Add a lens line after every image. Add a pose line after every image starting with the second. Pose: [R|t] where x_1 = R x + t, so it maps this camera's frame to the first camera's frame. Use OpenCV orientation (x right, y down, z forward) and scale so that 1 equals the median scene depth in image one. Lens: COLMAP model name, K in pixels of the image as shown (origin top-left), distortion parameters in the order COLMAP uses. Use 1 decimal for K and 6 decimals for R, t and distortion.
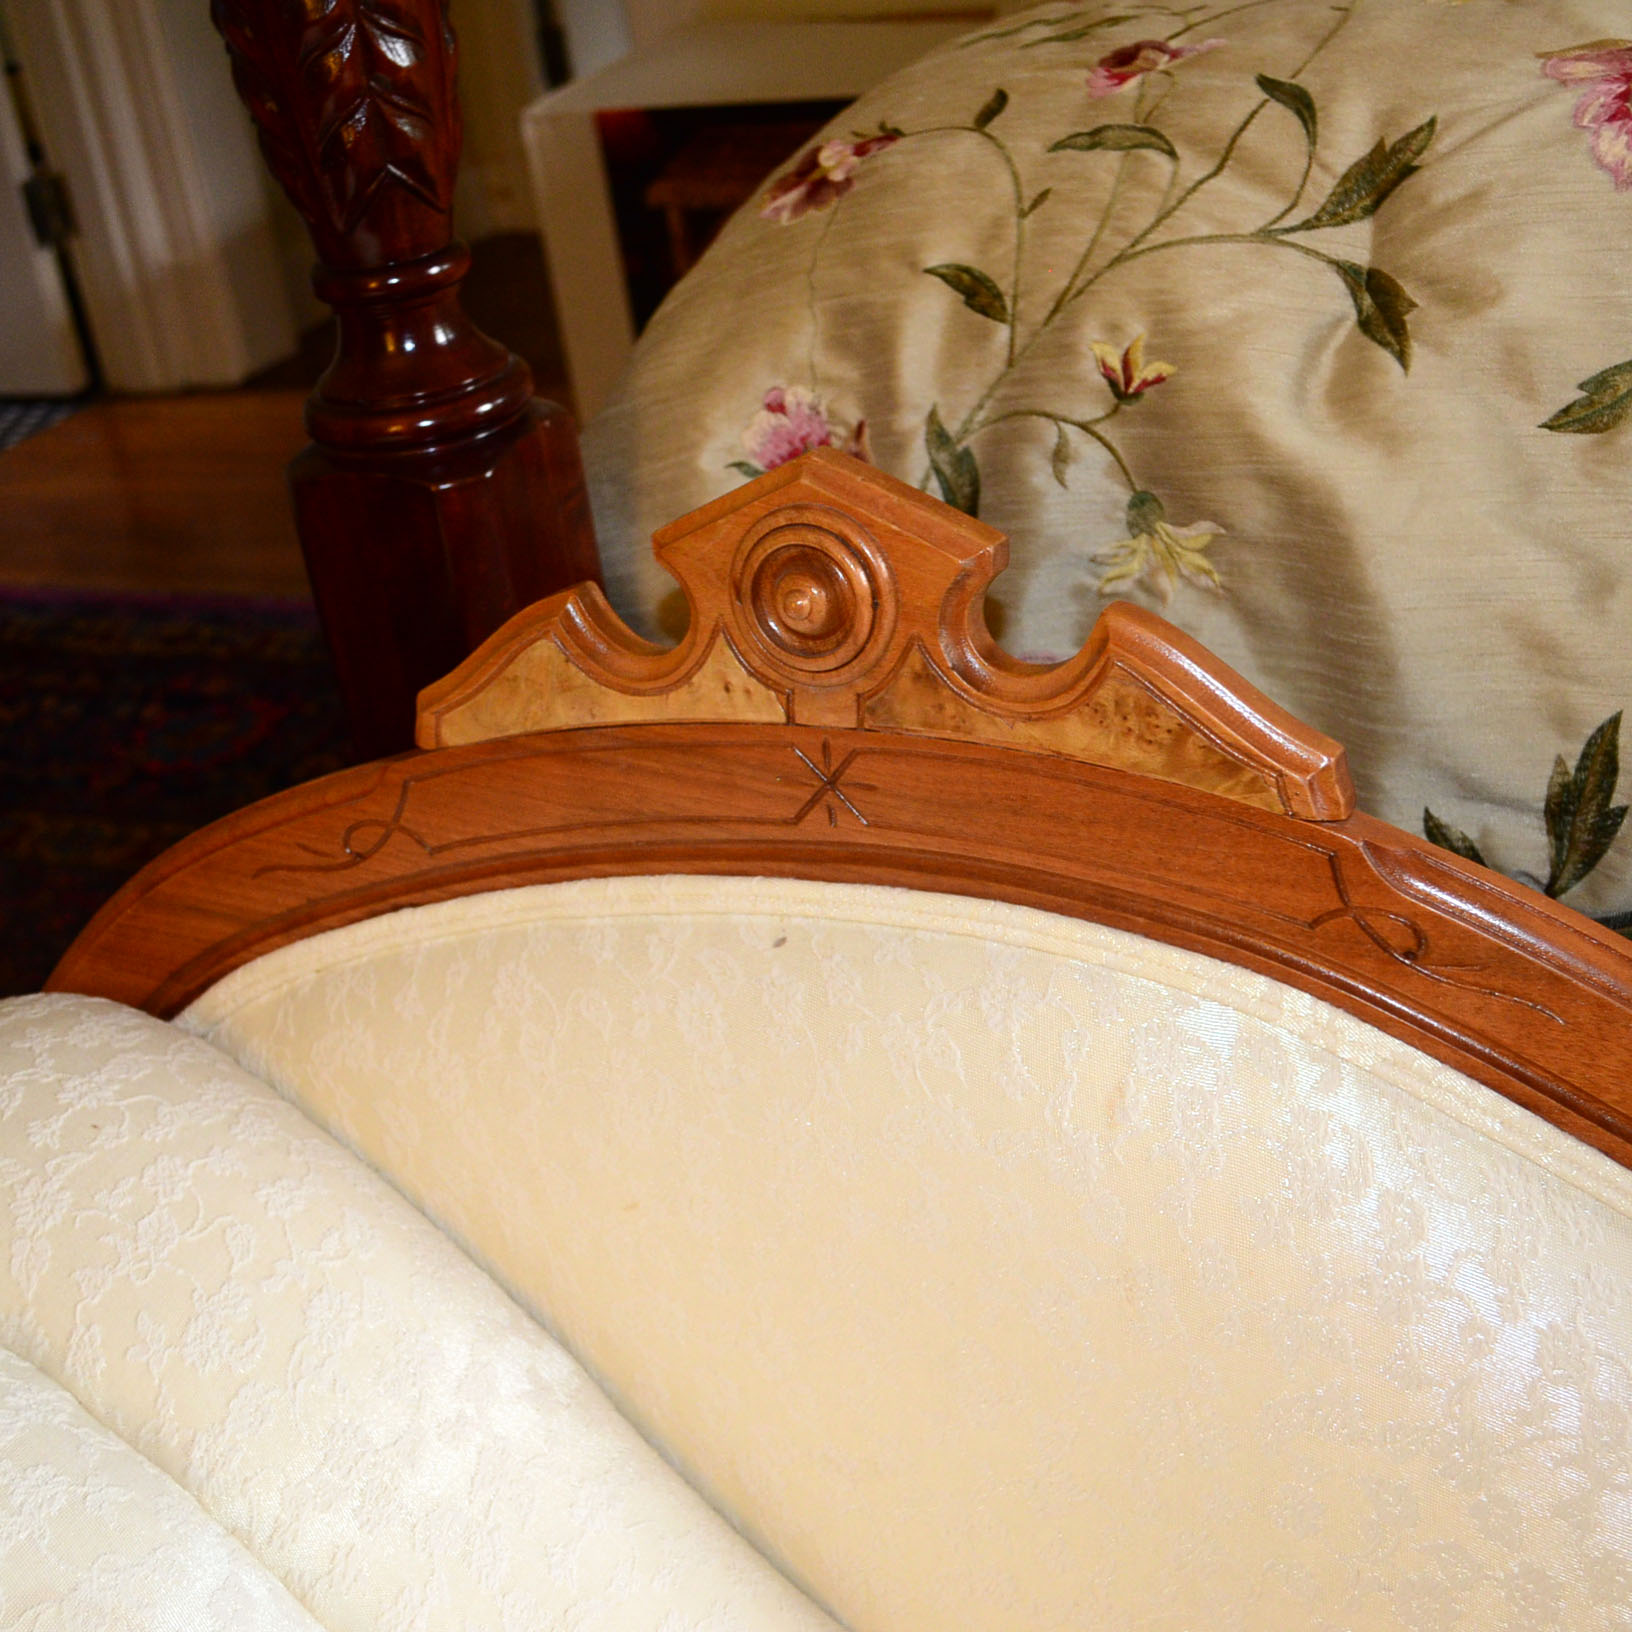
lens RADIAL K [[2333.1, 0, 816.0], [0, 2333.1, 816.0], [0, 0, 1]] dist [-0.035515, 0.072196]
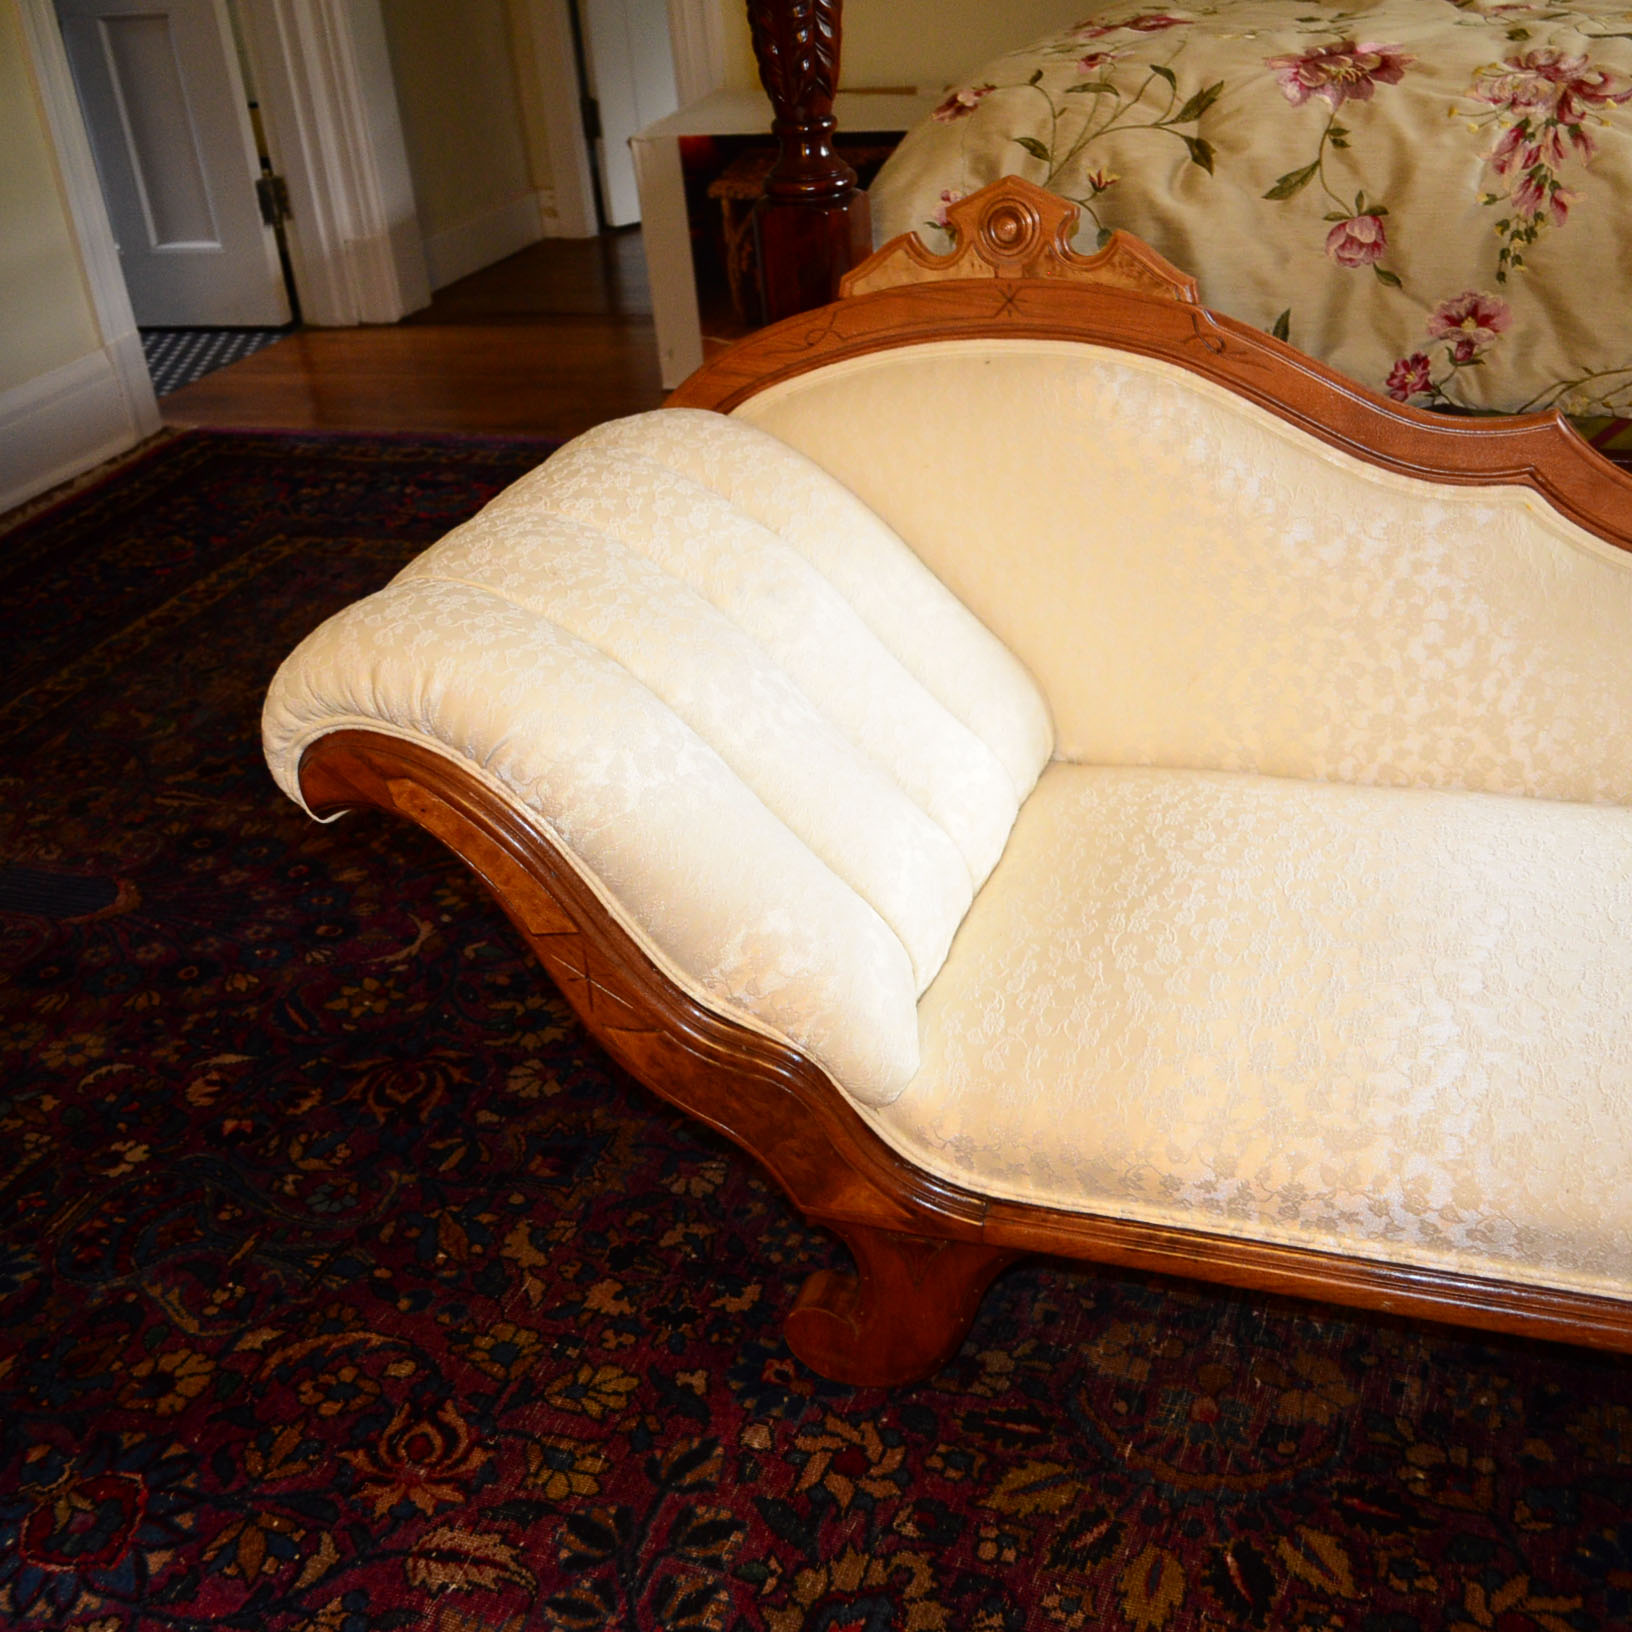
lens RADIAL K [[1827.0, 0, 816.0], [0, 1827.0, 816.0], [0, 0, 1]] dist [-0.013376, -0.000106]
pose [[0.995962, 0.013624, 0.088731, -0.340302], [-0.015735, 0.999609, 0.023128, 0.460781], [-0.088381, -0.024431, 0.995787, -0.956707]]
